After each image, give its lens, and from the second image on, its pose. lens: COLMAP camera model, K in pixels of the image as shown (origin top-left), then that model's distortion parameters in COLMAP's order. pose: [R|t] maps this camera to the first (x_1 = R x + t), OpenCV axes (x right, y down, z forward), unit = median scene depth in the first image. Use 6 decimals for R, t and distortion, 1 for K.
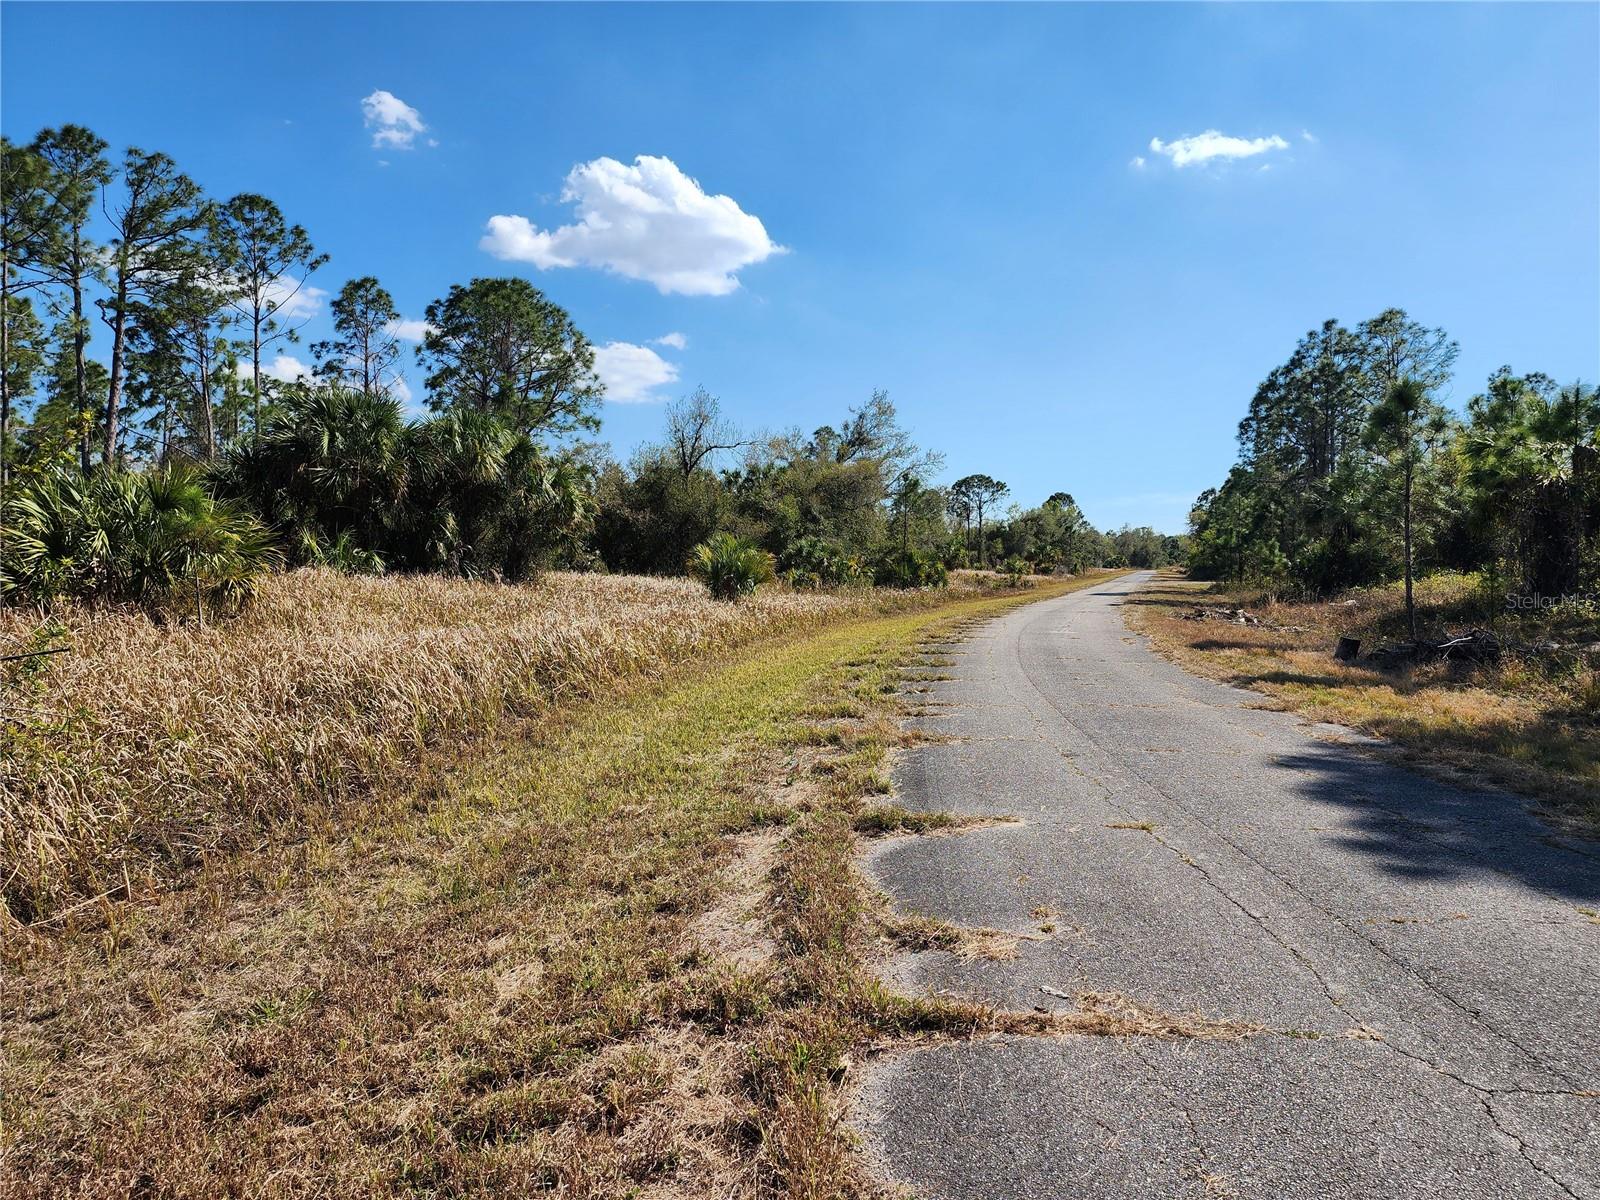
lens RADIAL K [[1044.9, 0, 794.1], [0, 1044.9, 596.2], [0, 0, 1]] dist [0.041438, -0.038282]
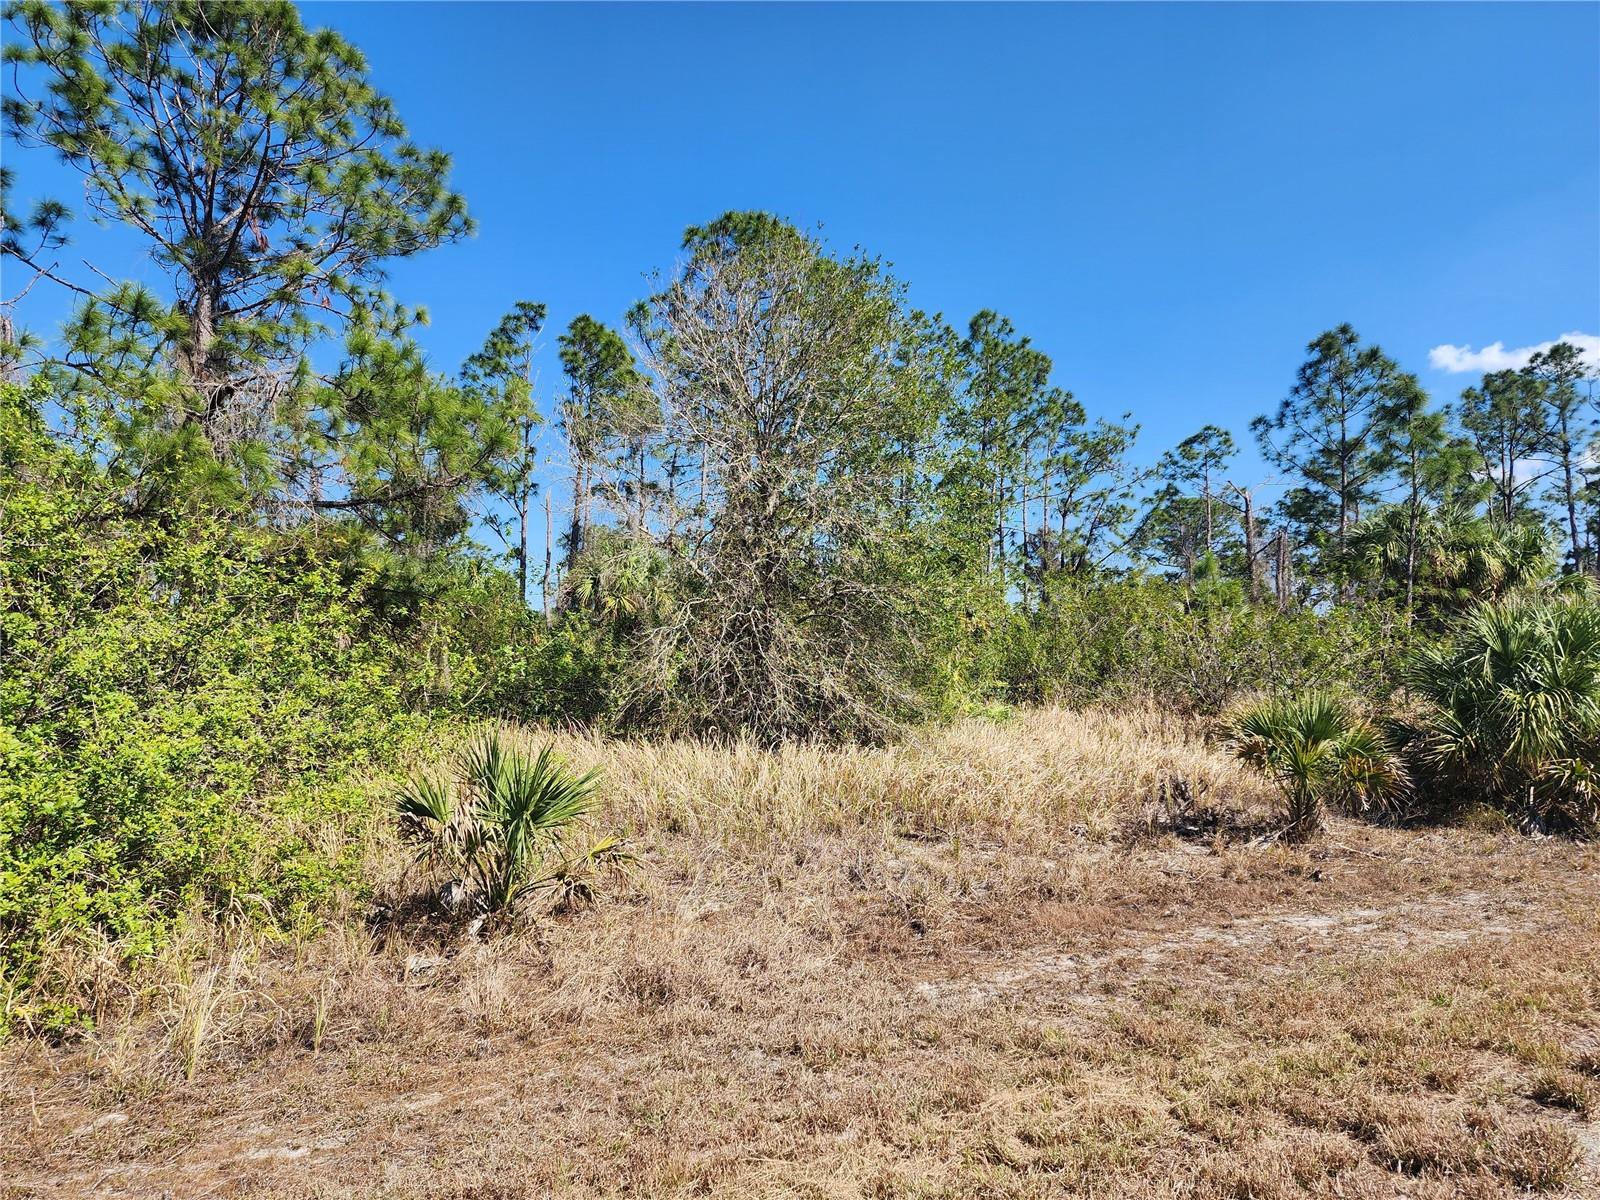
lens RADIAL K [[1044.9, 0, 795.2], [0, 1044.9, 604.7], [0, 0, 1]] dist [0.041438, -0.038282]
pose [[0.433139, -0.086527, -0.897164, 0.062195], [-0.007737, 0.994988, -0.099697, 0.015579], [0.901294, 0.050124, 0.430299, -0.445409]]
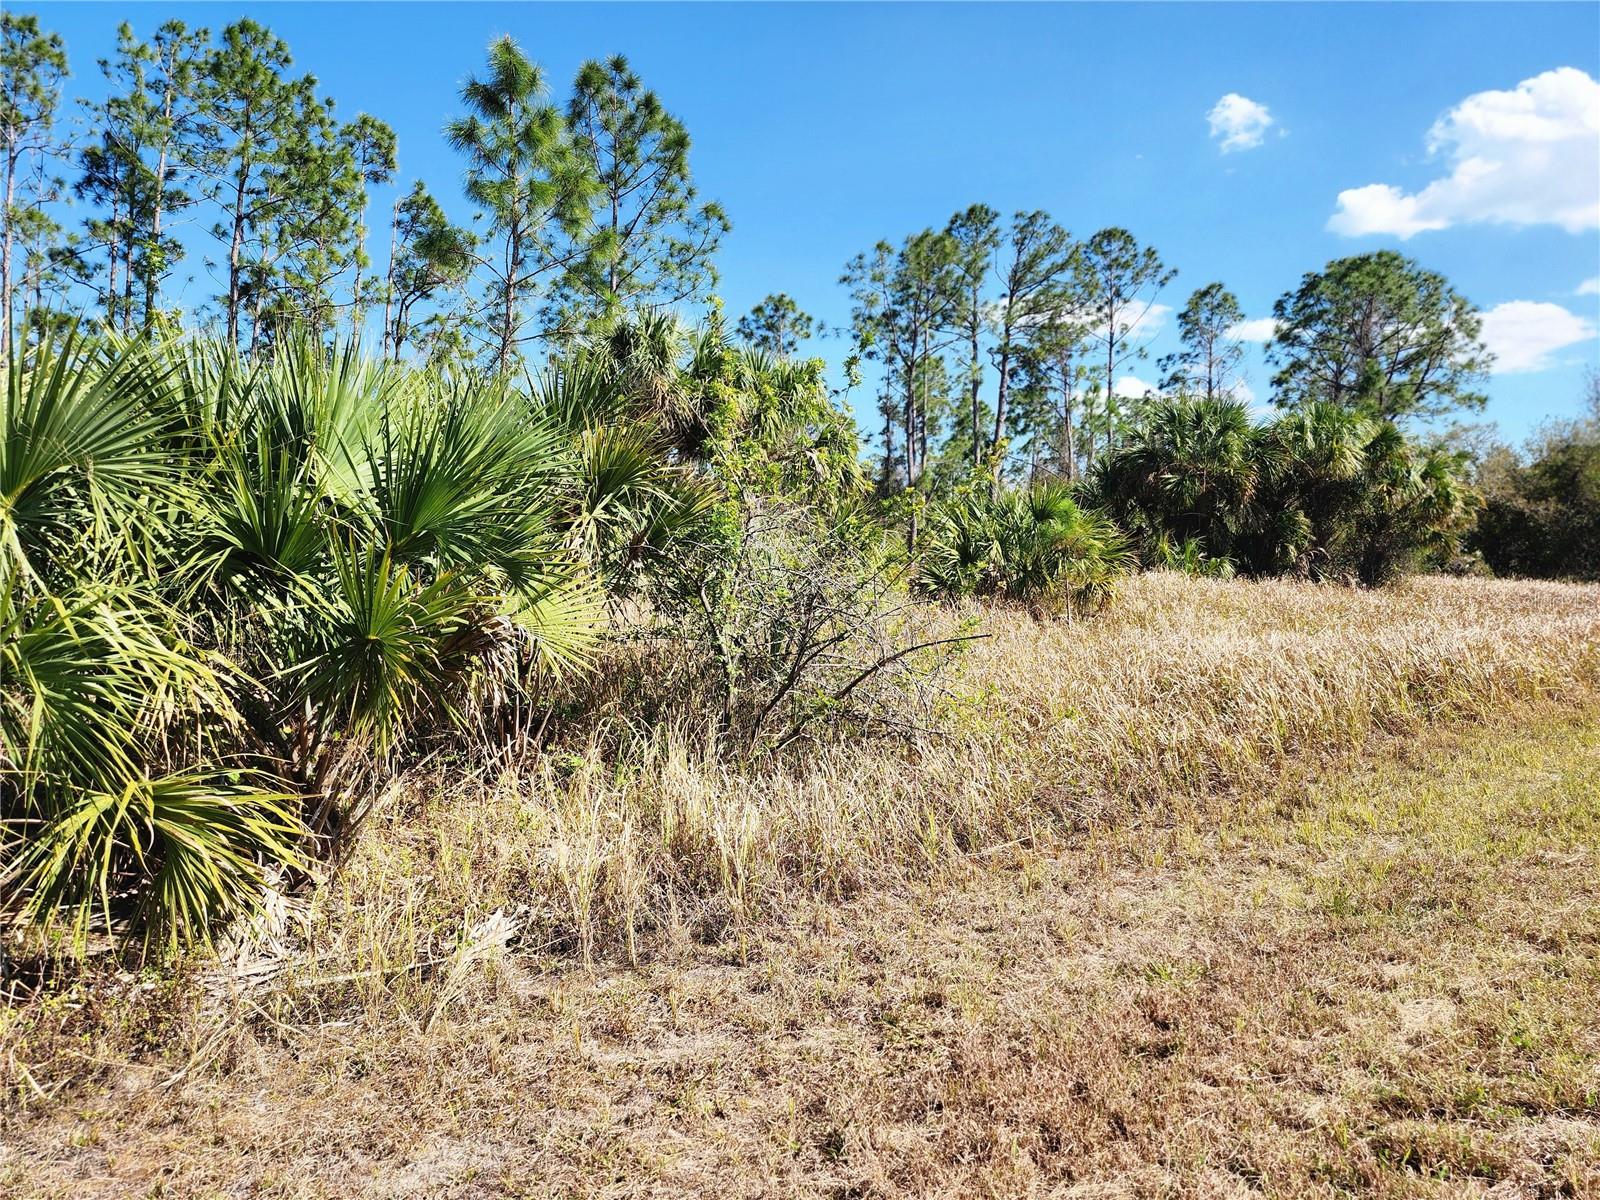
lens RADIAL K [[1044.9, 0, 769.3], [0, 1044.9, 600.0], [0, 0, 1]] dist [0.041438, -0.038282]
pose [[0.721301, 0.011506, -0.692526, -0.019321], [-0.015090, 0.999886, 0.000896, 0.006782], [0.692457, 0.009804, 0.721393, -0.024424]]
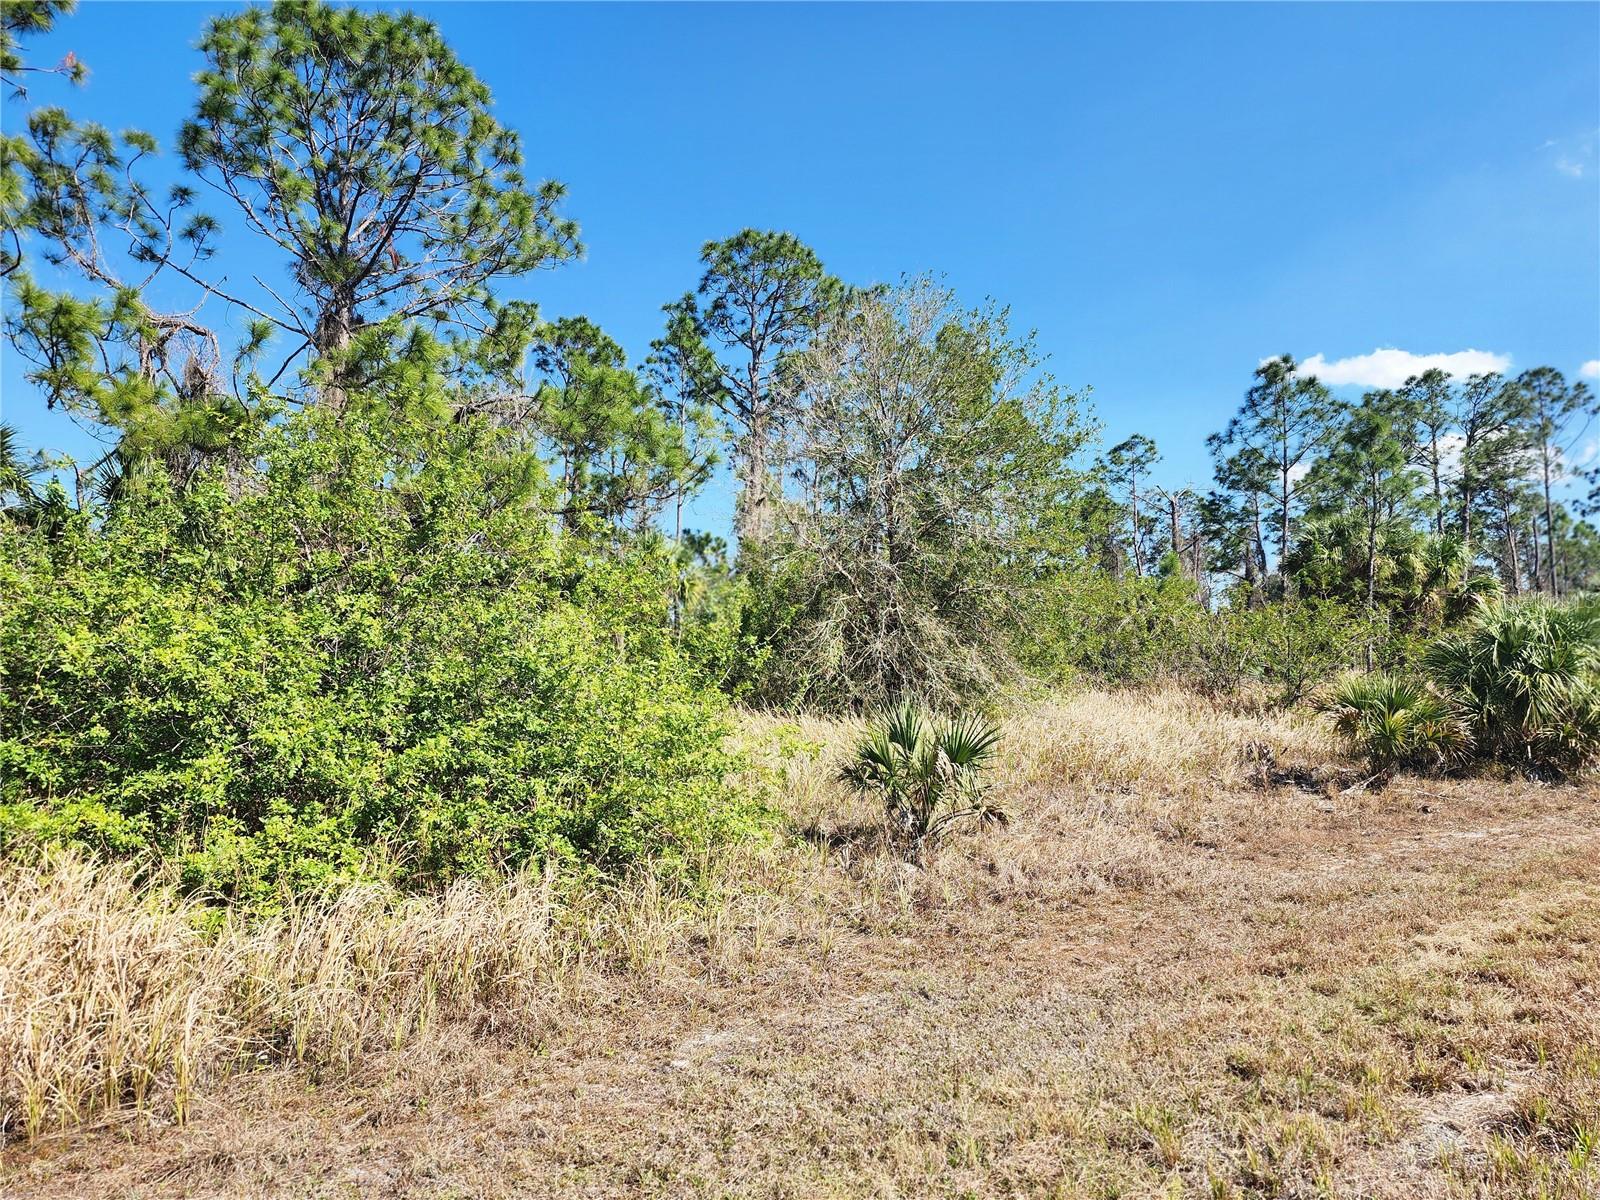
lens RADIAL K [[1044.9, 0, 797.4], [0, 1044.9, 607.4], [0, 0, 1]] dist [0.041438, -0.038282]
pose [[0.541709, -0.073821, -0.837318, 0.062597], [0.001180, 0.996202, -0.087066, 0.019077], [0.840565, 0.046177, 0.539738, -0.597195]]
